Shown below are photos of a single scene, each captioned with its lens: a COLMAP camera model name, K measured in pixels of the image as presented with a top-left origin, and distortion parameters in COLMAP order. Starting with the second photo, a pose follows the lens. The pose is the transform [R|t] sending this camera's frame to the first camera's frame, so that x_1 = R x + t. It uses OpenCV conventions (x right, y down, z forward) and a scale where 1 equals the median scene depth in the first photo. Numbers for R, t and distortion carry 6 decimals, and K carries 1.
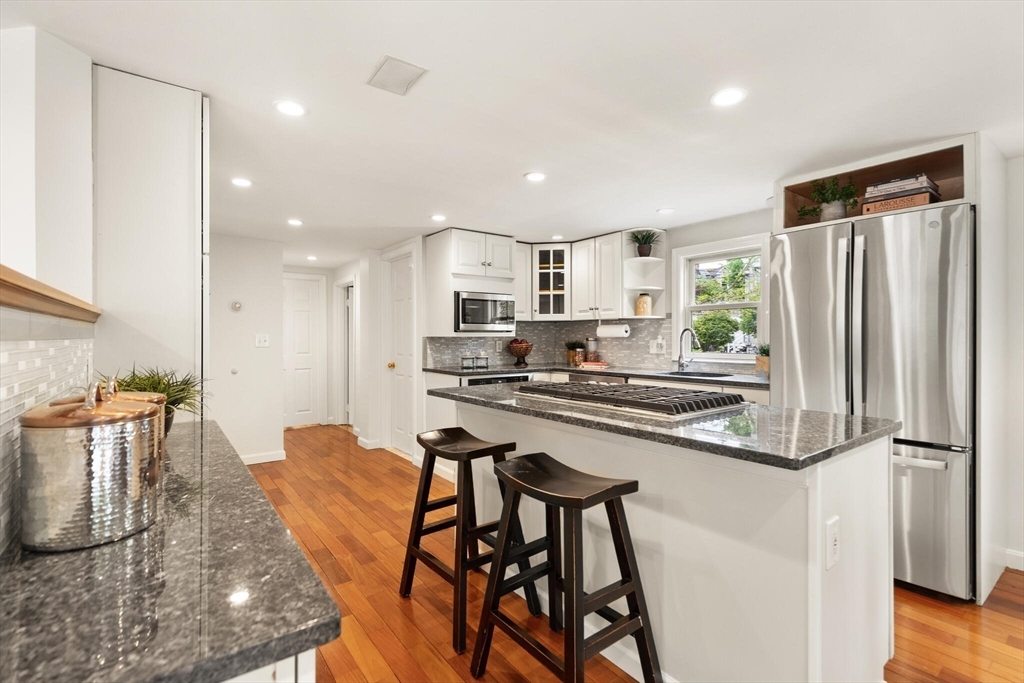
lens RADIAL K [[470.2, 0, 508.2], [0, 470.2, 338.1], [0, 0, 1]] dist [0.004924, 0.000099]
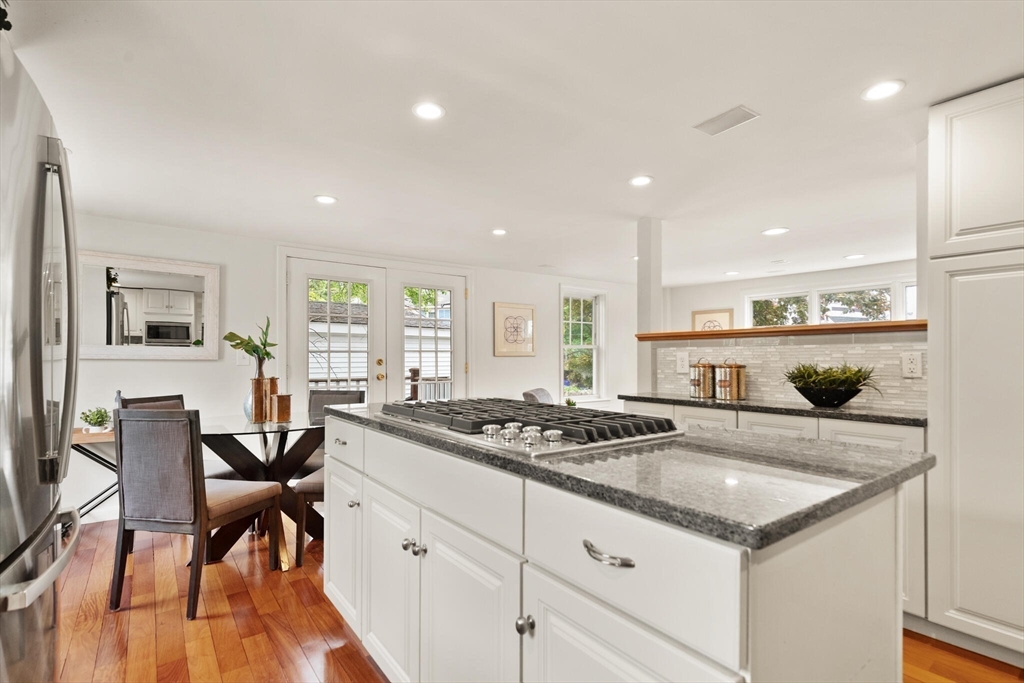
lens RADIAL K [[489.6, 0, 513.1], [0, 489.6, 356.9], [0, 0, 1]] dist [0.001286, 0.000066]
pose [[-0.999936, 0.001971, -0.011127, 0.121849], [0.001956, 0.999997, 0.001316, 0.014439], [0.011129, 0.001294, -0.999937, 0.883445]]
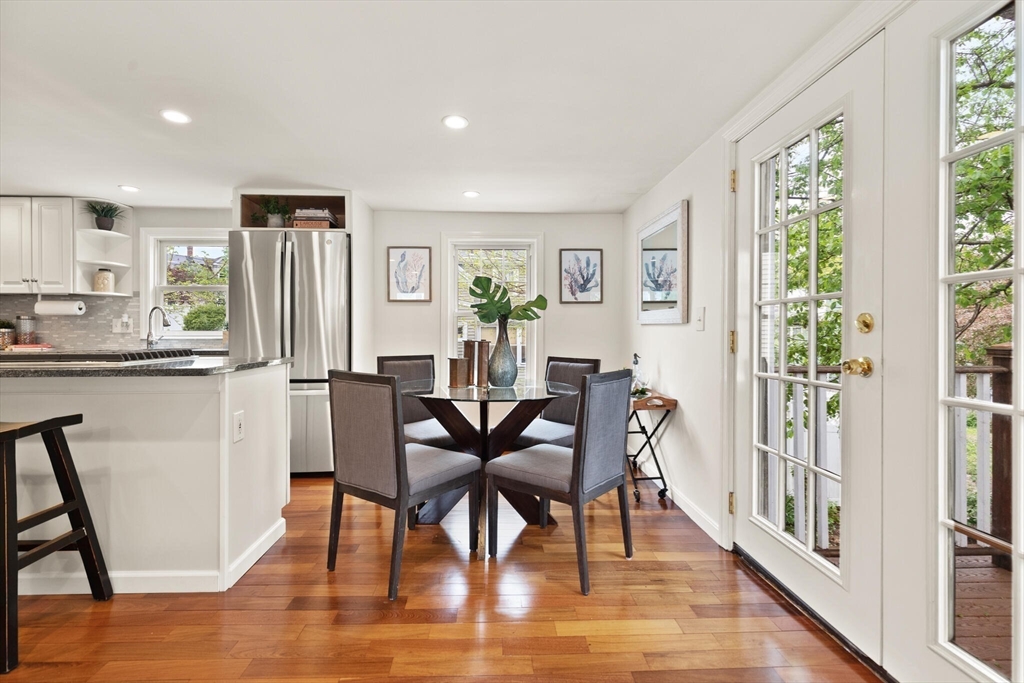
lens RADIAL K [[472.6, 0, 509.7], [0, 472.6, 334.6], [0, 0, 1]] dist [0.002097, 0.000431]
pose [[0.563846, -0.001437, 0.825879, -0.037389], [0.001224, 0.999999, 0.000905, 0.036774], [-0.825879, 0.000500, 0.563847, -0.206113]]
